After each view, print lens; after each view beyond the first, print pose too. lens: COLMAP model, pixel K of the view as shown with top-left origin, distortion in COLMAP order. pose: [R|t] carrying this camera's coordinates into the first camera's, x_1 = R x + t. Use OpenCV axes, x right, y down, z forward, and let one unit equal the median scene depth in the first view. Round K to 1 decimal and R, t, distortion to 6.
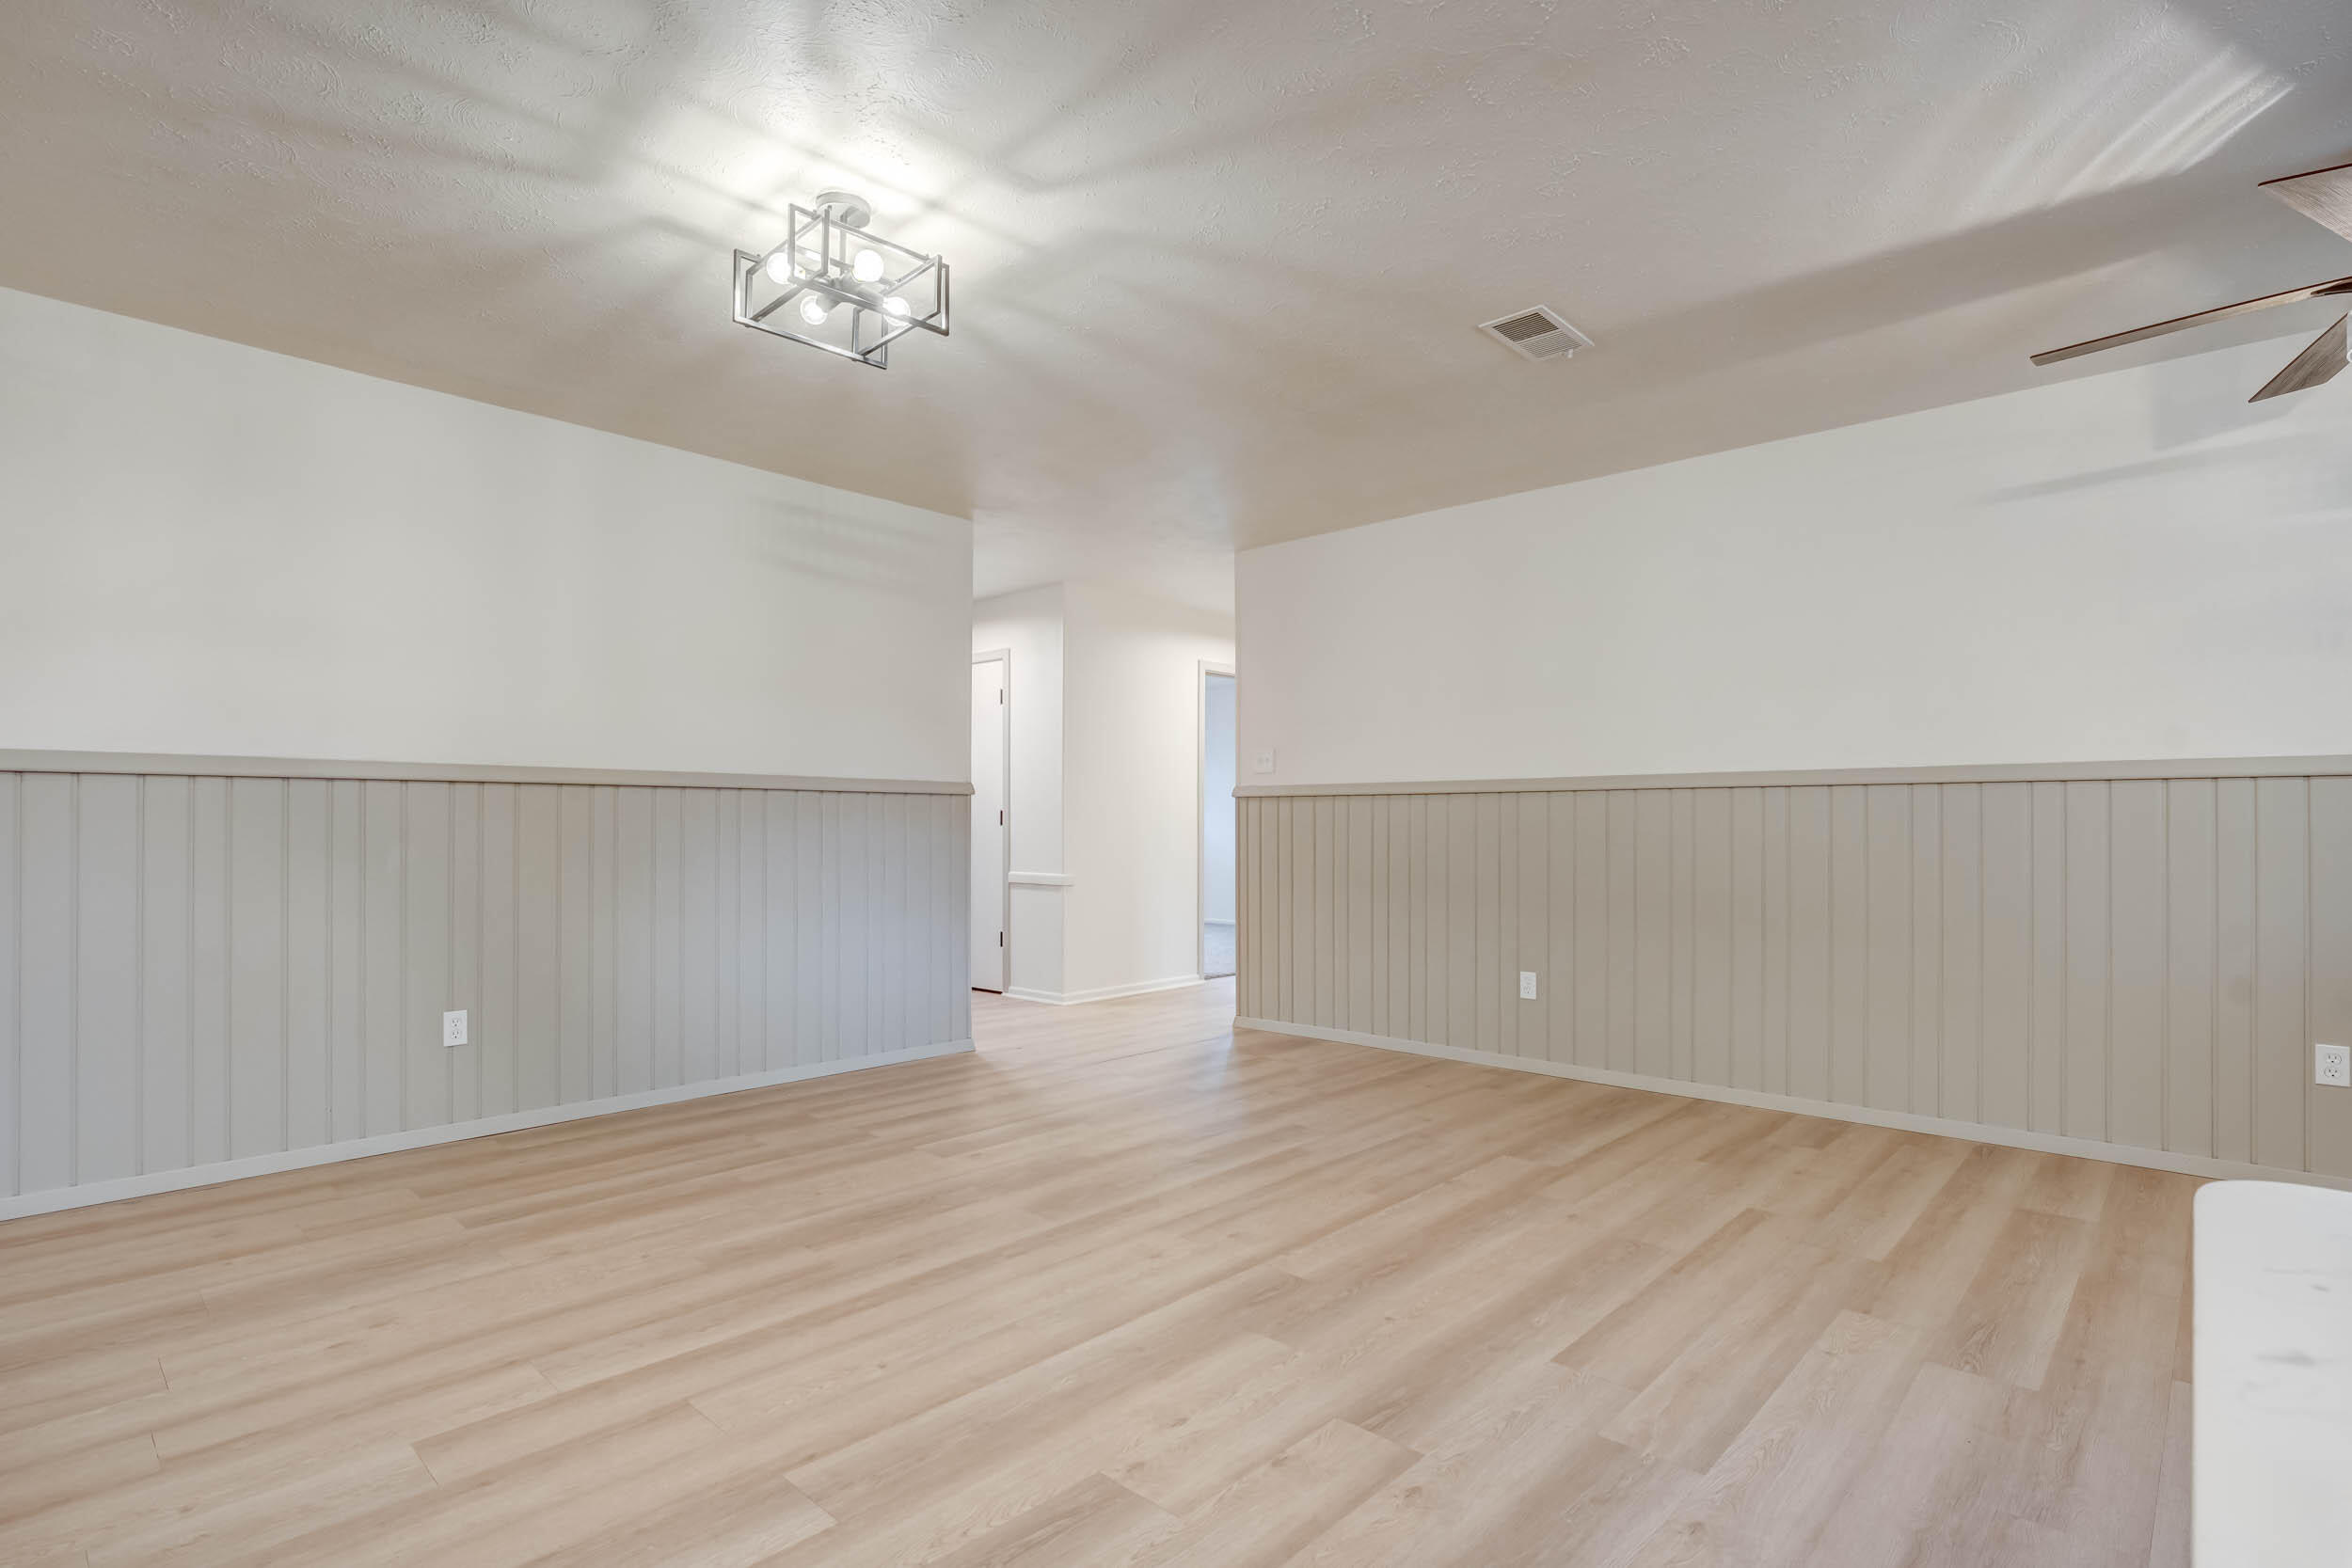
lens RADIAL K [[1127.5, 0, 1168.5], [0, 1127.5, 802.2], [0, 0, 1]] dist [-0.015079, 0.000188]
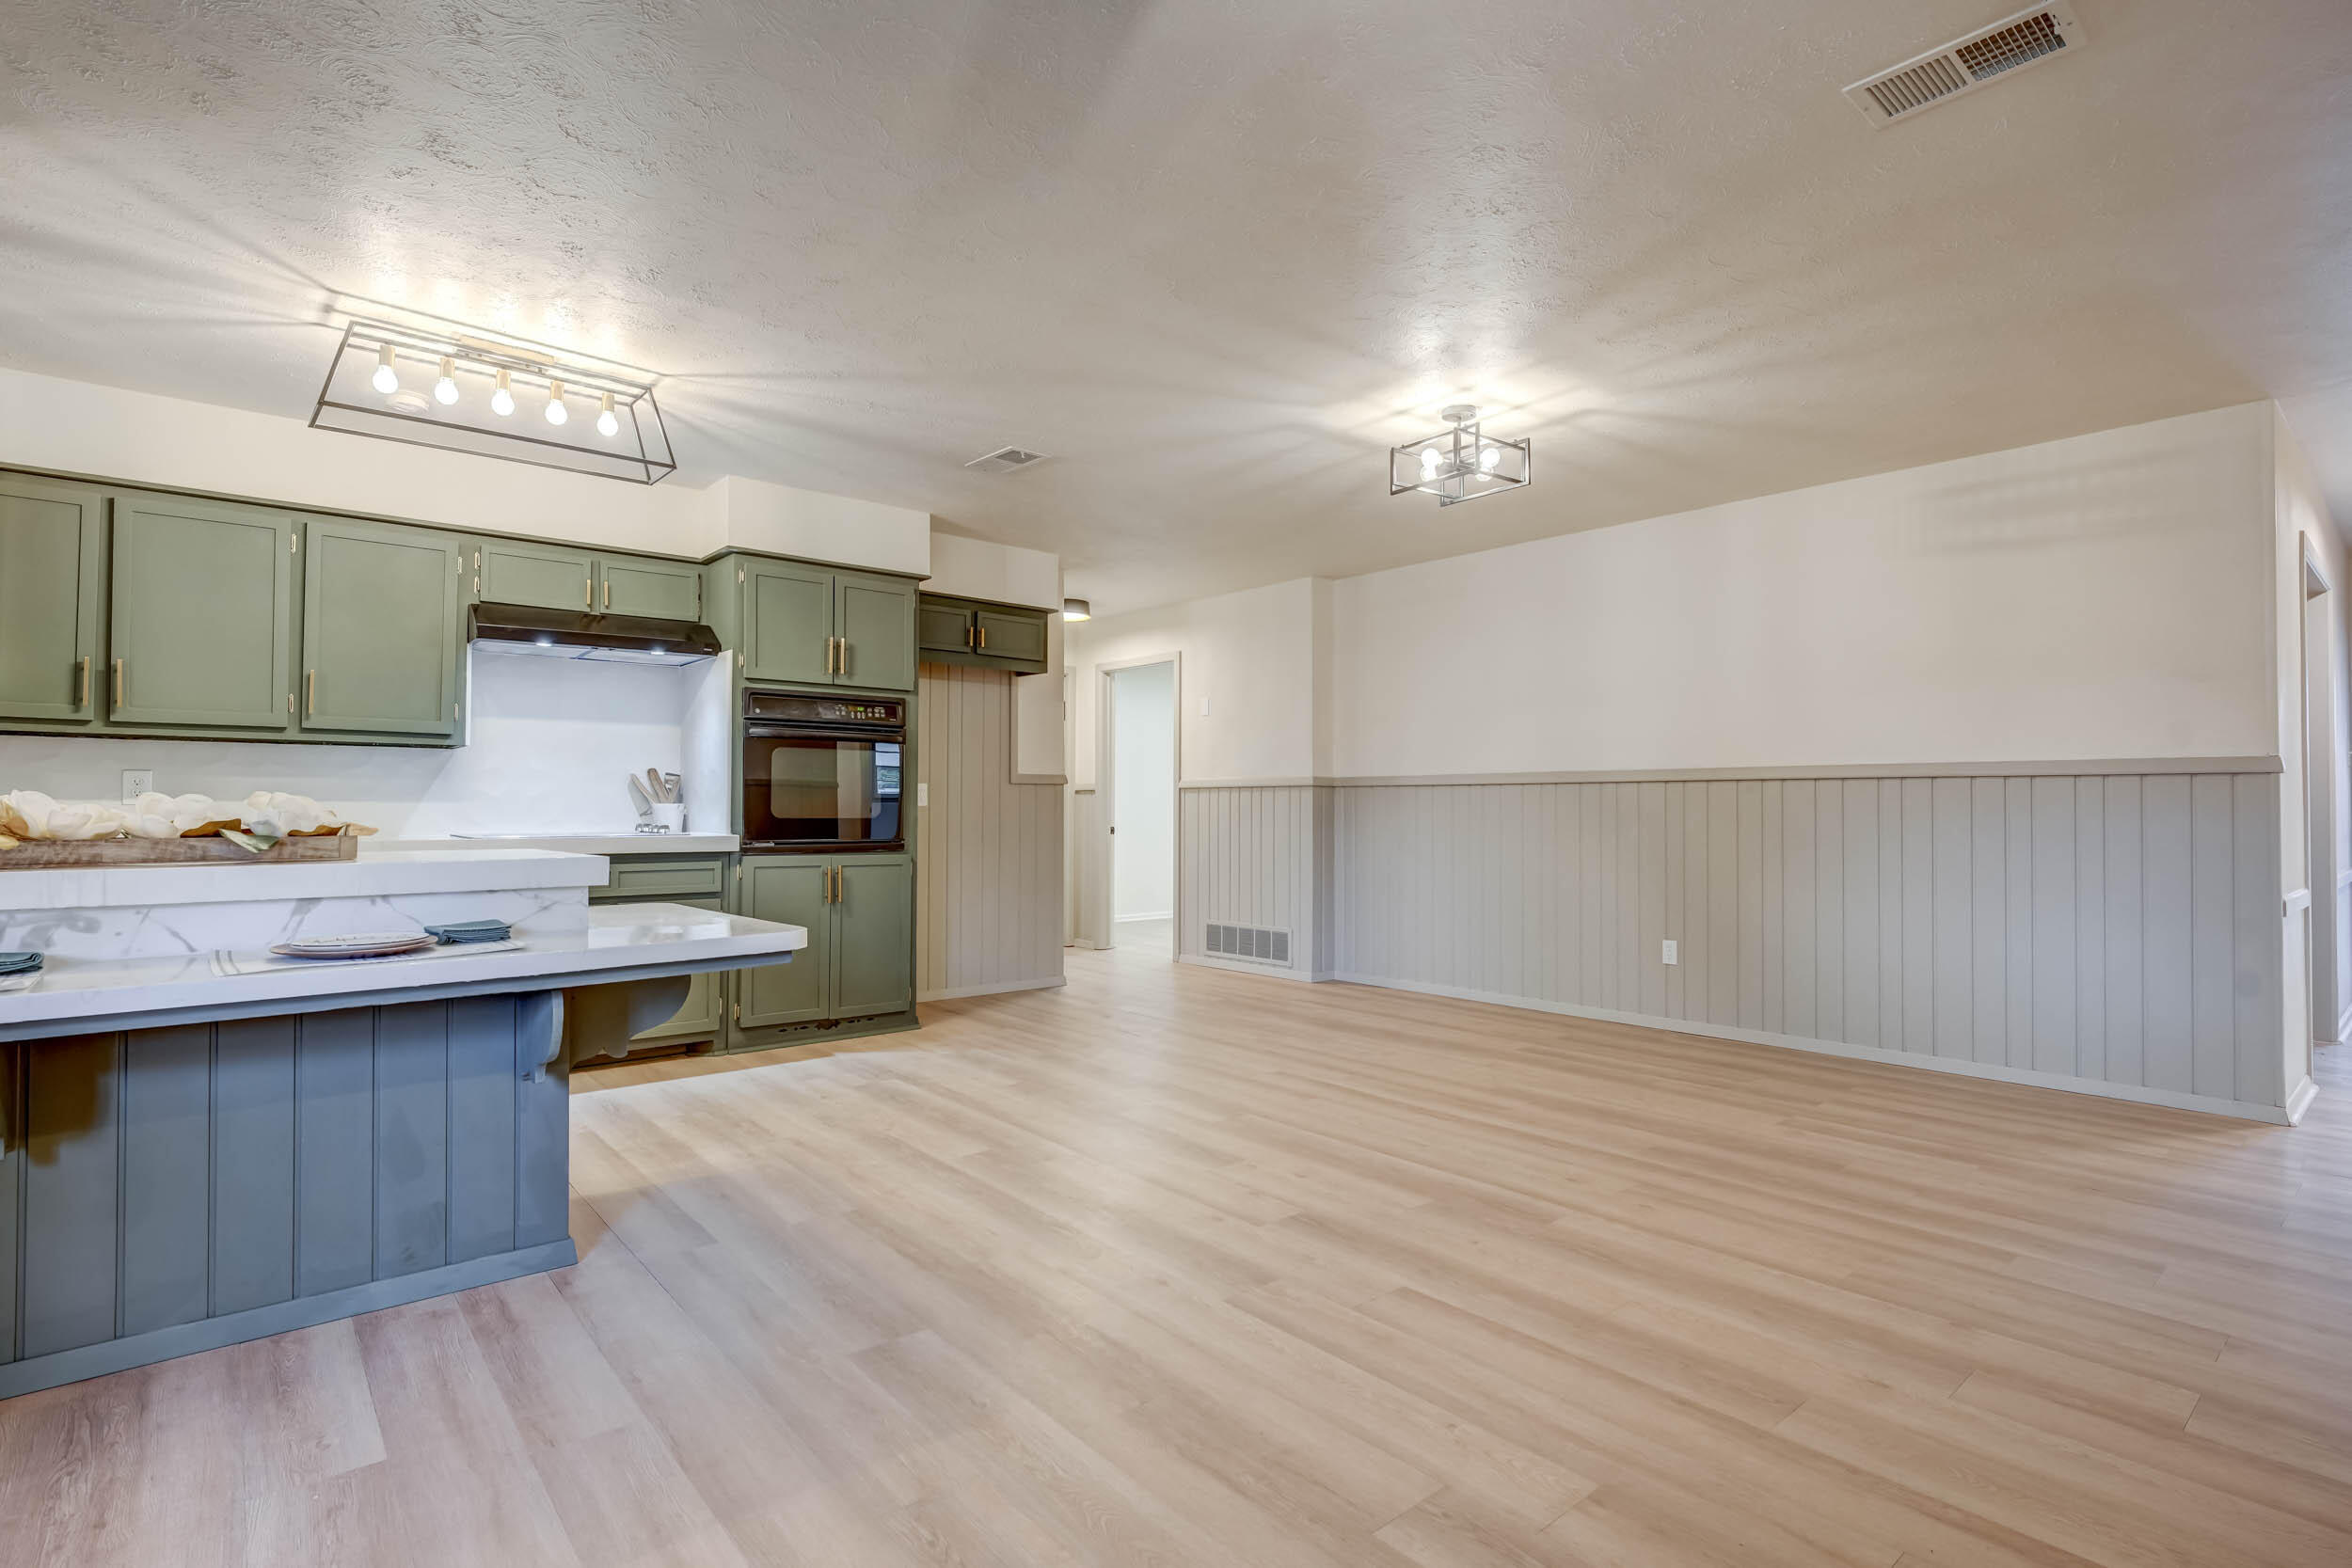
lens RADIAL K [[1127.5, 0, 1168.5], [0, 1127.5, 802.2], [0, 0, 1]] dist [-0.015079, 0.000188]
pose [[-0.113267, -0.008941, -0.993524, 1.106335], [0.017763, 0.999781, -0.011023, 0.015255], [0.993406, -0.018896, -0.113083, 0.667918]]
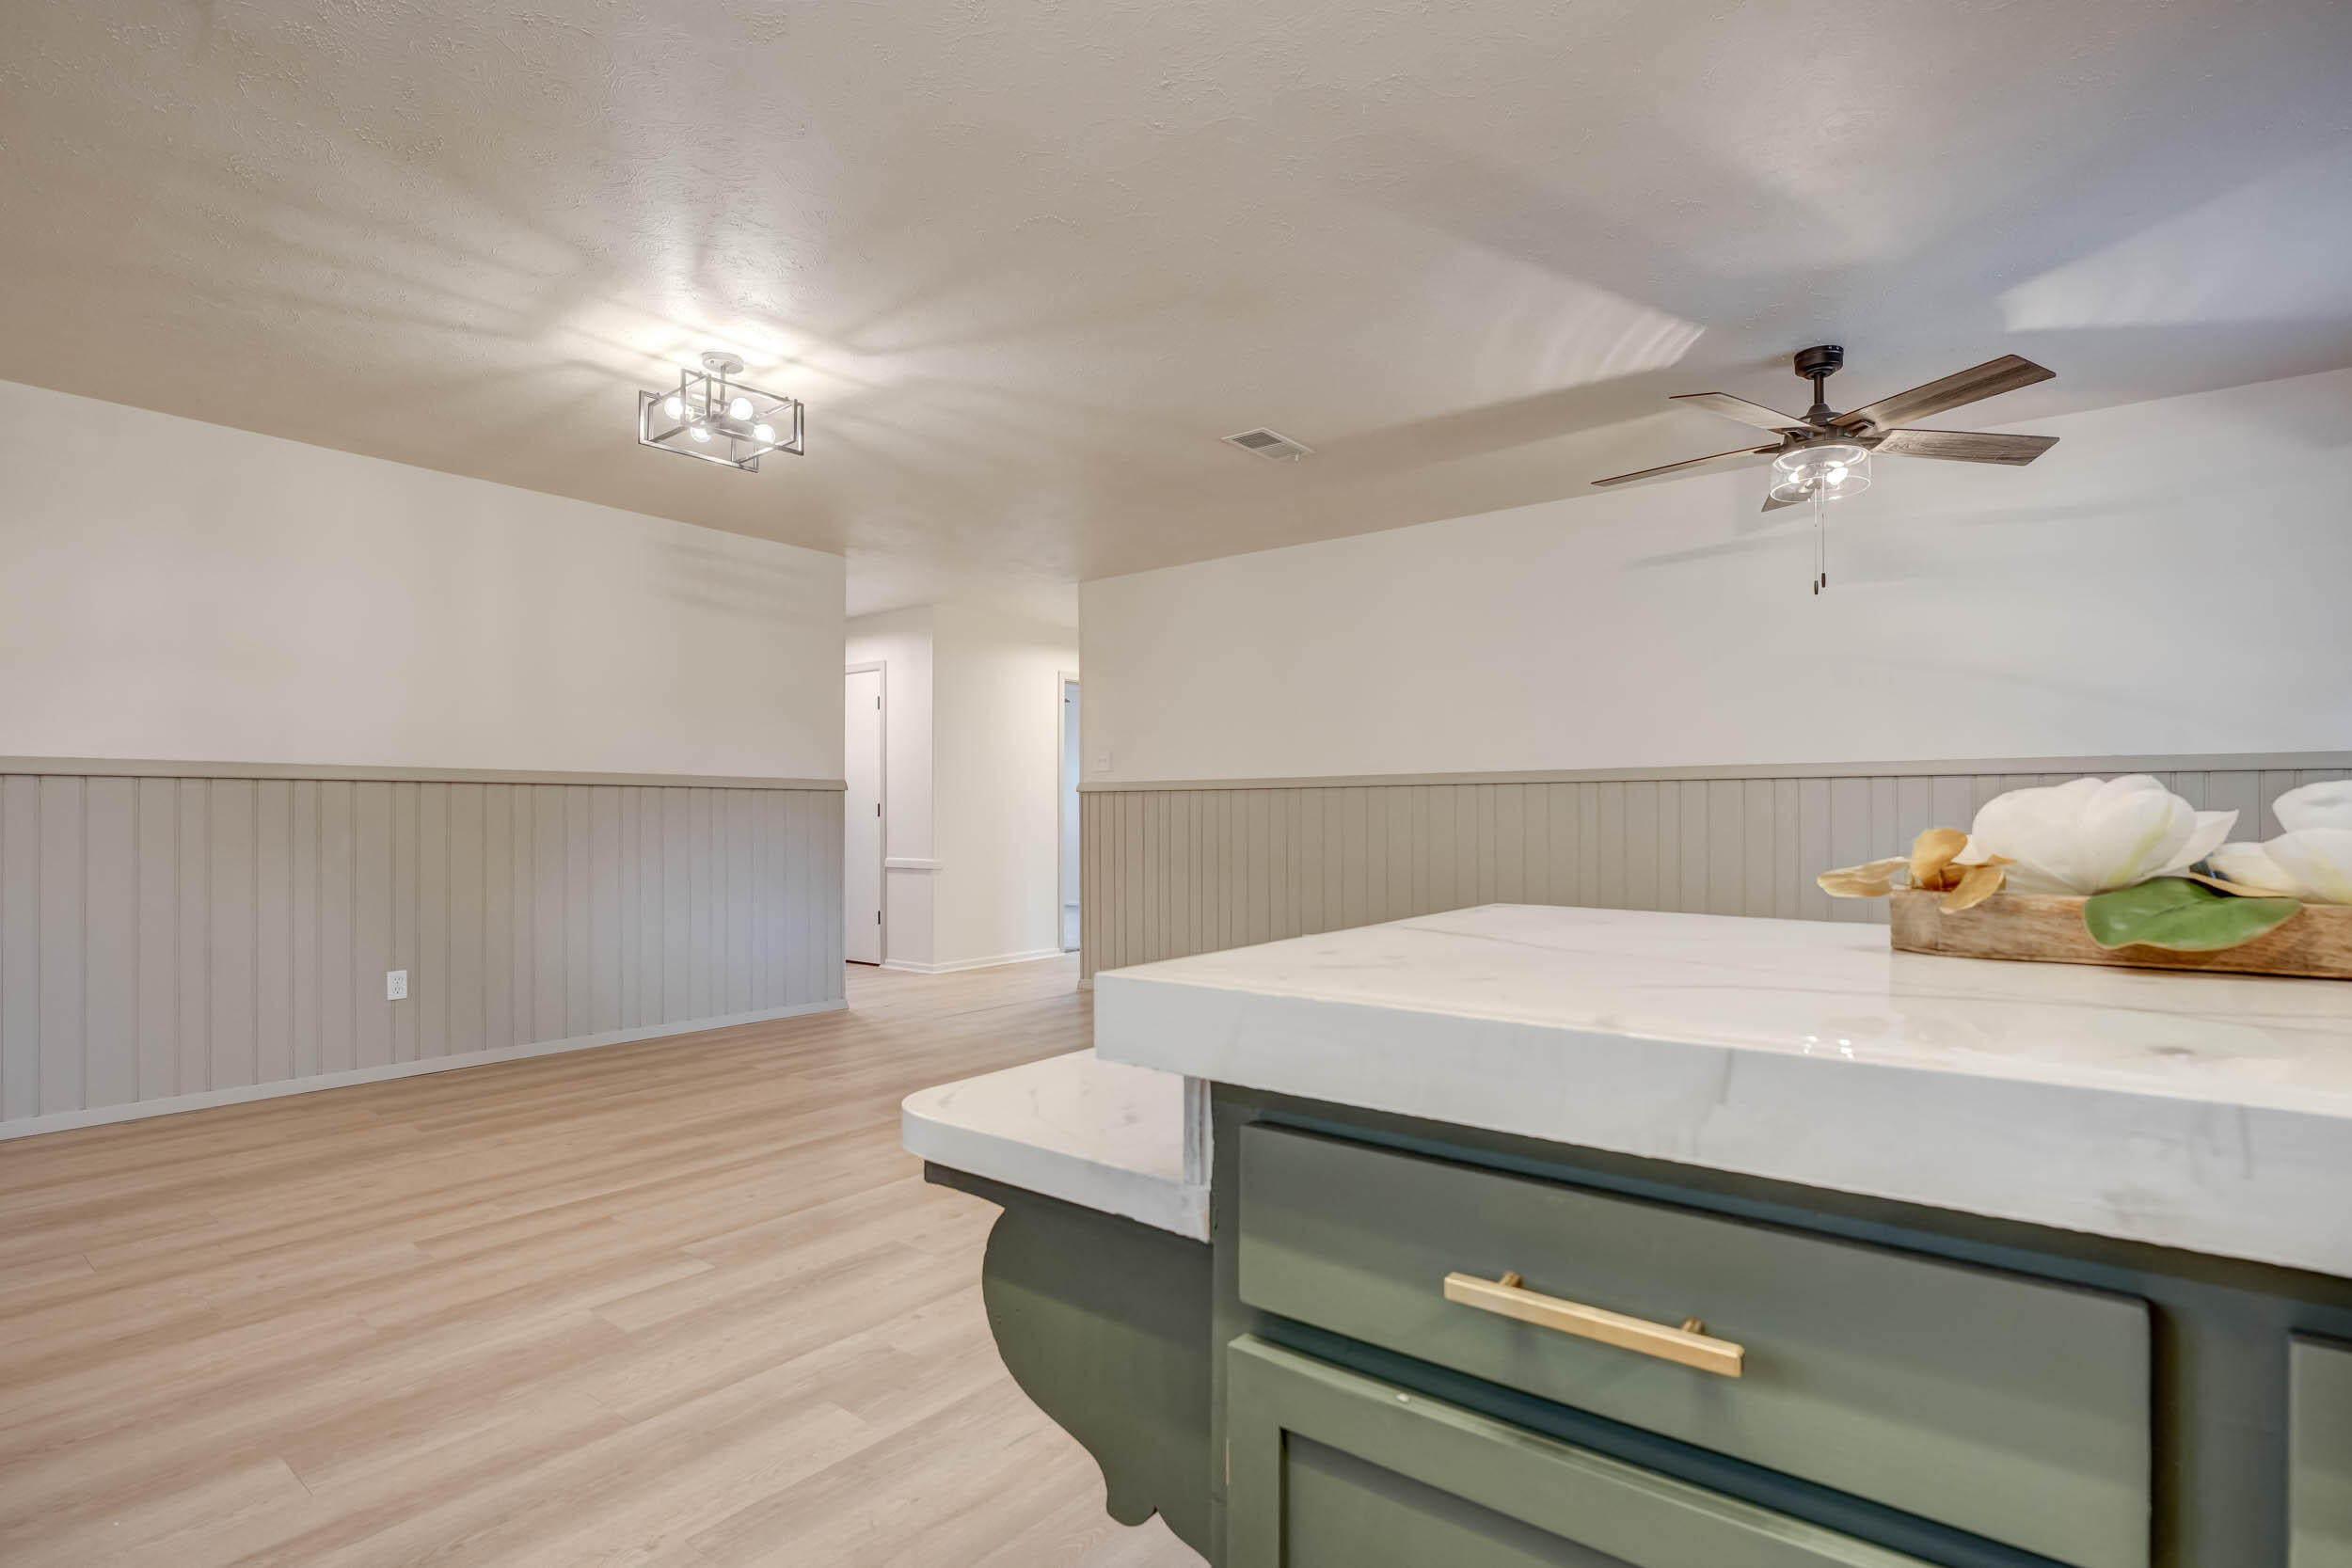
lens RADIAL K [[1118.0, 0, 1189.9], [0, 1118.0, 797.2], [0, 0, 1]] dist [-0.013664, -0.000131]
pose [[0.994939, -0.001390, 0.100470, 0.114610], [0.001116, 0.999995, 0.002787, -0.004378], [-0.100473, -0.002661, 0.994936, -0.334988]]
